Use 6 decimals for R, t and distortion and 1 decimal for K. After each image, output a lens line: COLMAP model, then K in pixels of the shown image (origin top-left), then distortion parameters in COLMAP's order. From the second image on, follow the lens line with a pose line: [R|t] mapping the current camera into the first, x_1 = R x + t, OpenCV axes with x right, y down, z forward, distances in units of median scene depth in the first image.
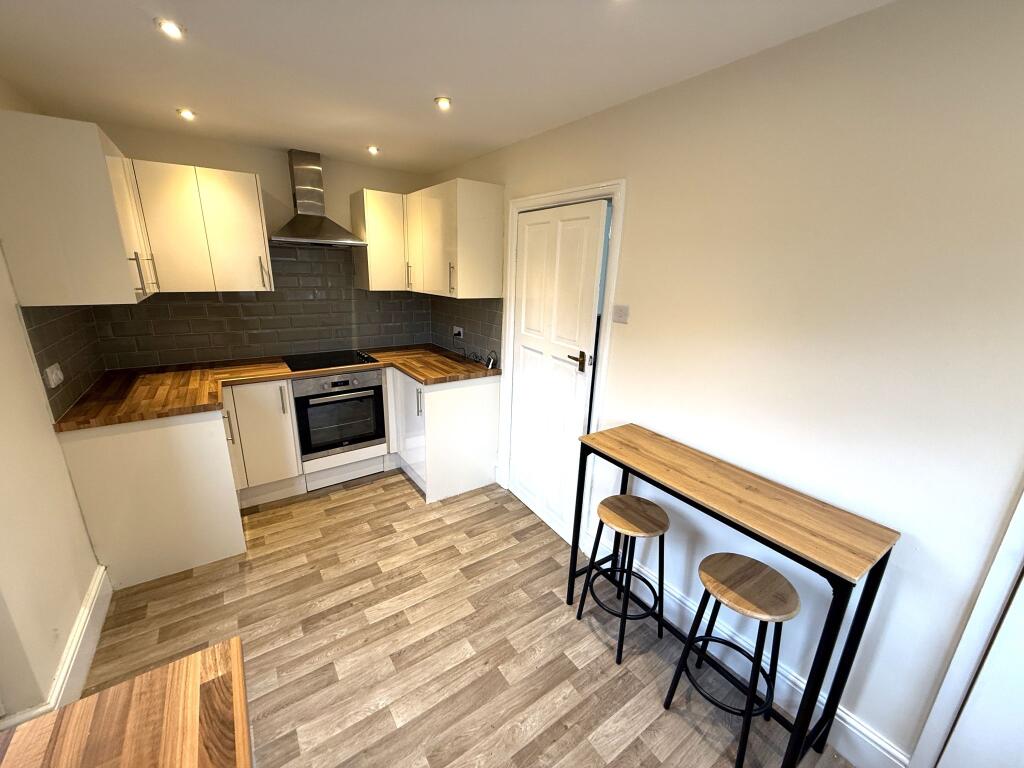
lens RADIAL K [[407.2, 0, 510.1], [0, 407.2, 383.6], [0, 0, 1]] dist [-0.001311, 0.000519]
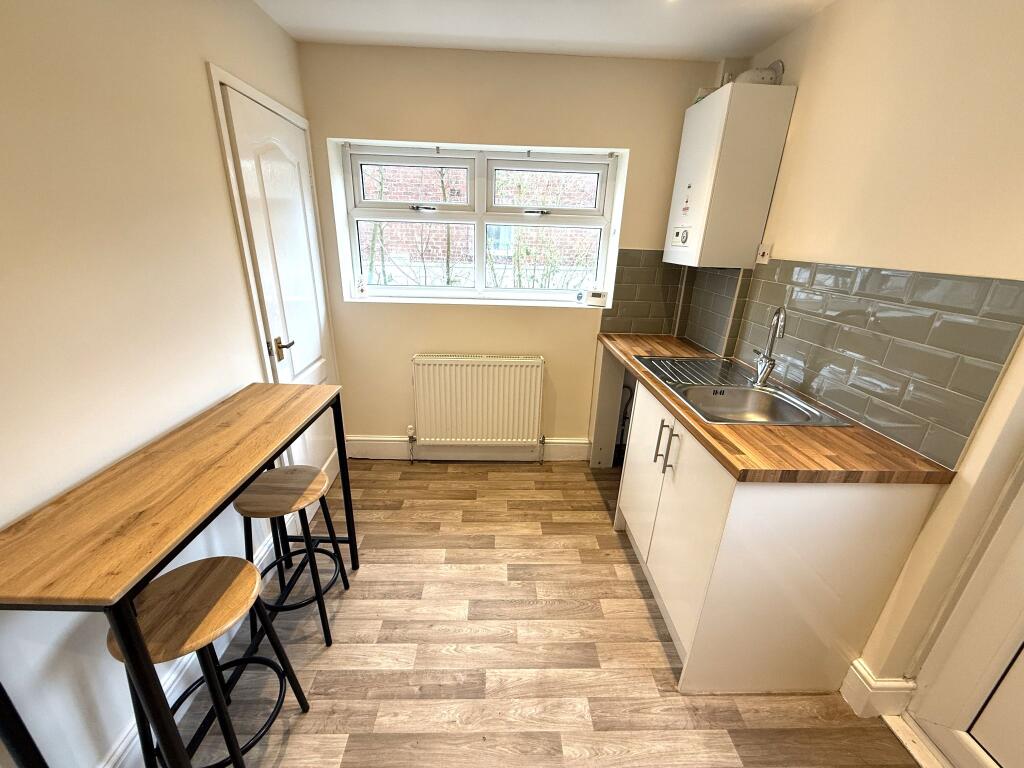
lens RADIAL K [[407.2, 0, 507.8], [0, 407.2, 384.7], [0, 0, 1]] dist [-0.001311, 0.000519]
pose [[-0.833516, -0.245434, 0.494987, -0.325911], [0.094669, 0.819218, 0.565614, -0.246887], [-0.544324, 0.518309, -0.659597, 1.152852]]
